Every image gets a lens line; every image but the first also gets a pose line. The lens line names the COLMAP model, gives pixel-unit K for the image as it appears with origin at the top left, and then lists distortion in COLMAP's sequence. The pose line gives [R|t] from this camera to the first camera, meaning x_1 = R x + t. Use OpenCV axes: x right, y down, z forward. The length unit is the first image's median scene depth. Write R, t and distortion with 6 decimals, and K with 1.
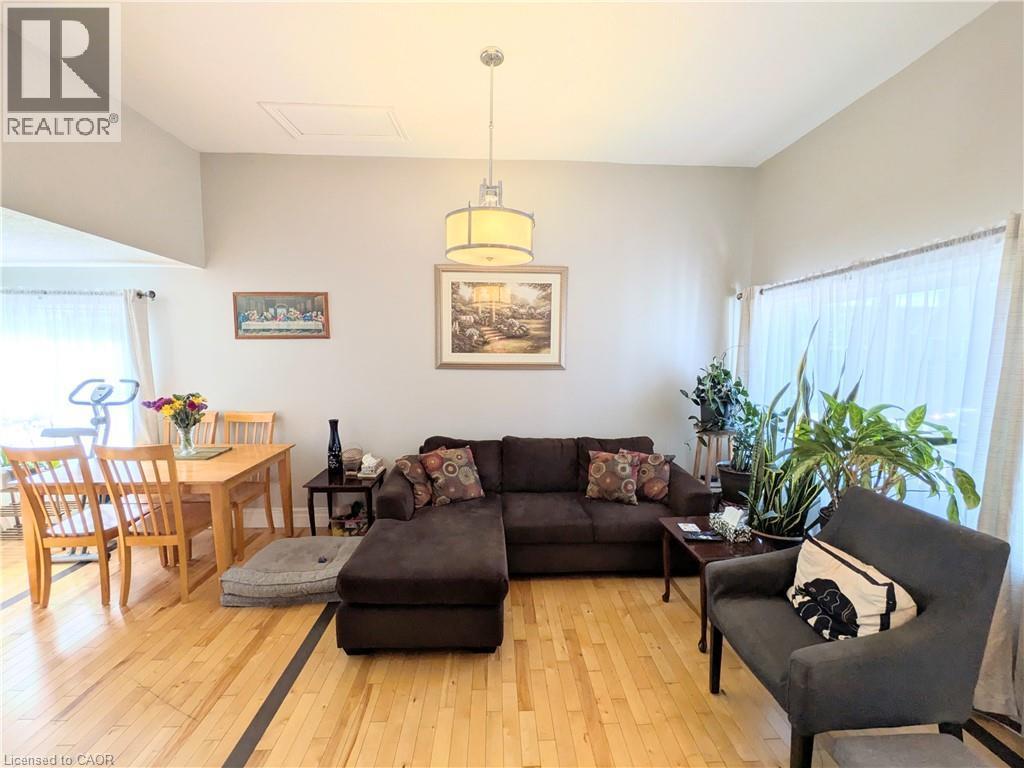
lens RADIAL K [[404.2, 0, 510.3], [0, 404.2, 385.7], [0, 0, 1]] dist [0.003413, -0.001771]
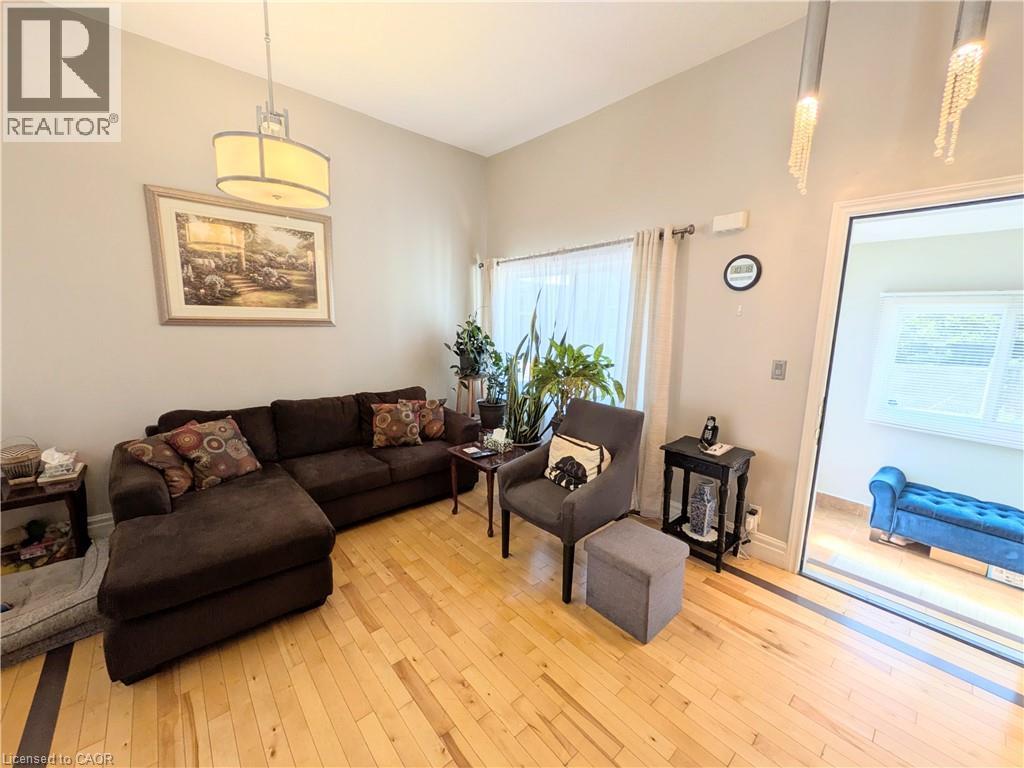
lens RADIAL K [[404.2, 0, 510.0], [0, 404.2, 385.9], [0, 0, 1]] dist [0.003413, -0.001771]
pose [[0.780374, -0.093150, 0.618336, -0.171015], [0.035588, 0.993856, 0.104807, 0.018309], [-0.624299, -0.059783, 0.778894, -0.031581]]
